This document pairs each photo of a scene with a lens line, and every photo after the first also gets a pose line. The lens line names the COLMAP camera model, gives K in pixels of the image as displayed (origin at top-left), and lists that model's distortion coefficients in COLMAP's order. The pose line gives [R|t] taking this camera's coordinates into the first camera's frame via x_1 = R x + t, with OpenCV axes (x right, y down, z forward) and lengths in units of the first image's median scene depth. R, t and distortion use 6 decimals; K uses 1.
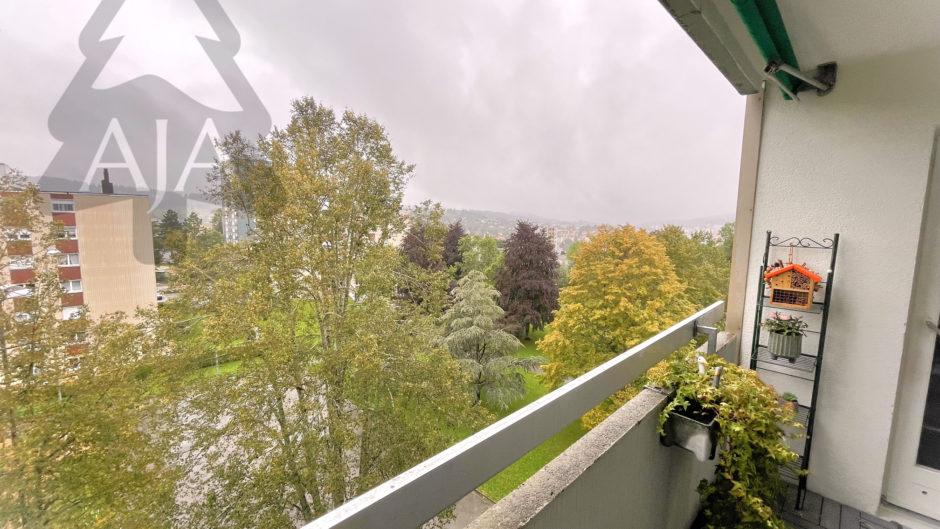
lens RADIAL K [[383.6, 0, 470.0], [0, 383.6, 264.5], [0, 0, 1]] dist [-0.000671, 0.000003]
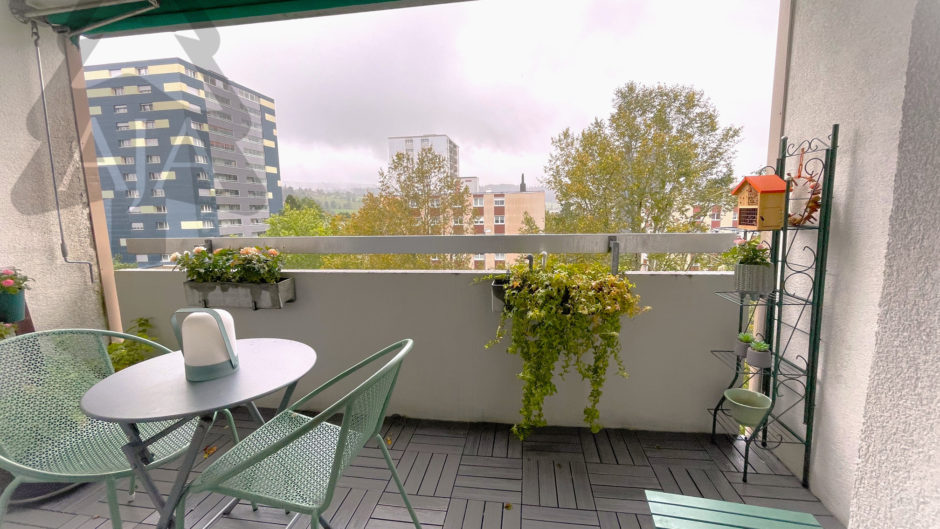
lens RADIAL K [[383.6, 0, 470.0], [0, 383.6, 264.5], [0, 0, 1]] dist [-0.000671, 0.000003]
pose [[0.608408, 0.083054, -0.789266, 0.187410], [-0.060236, 0.996473, 0.058424, 0.028548], [0.791335, 0.011997, 0.611265, 0.009886]]
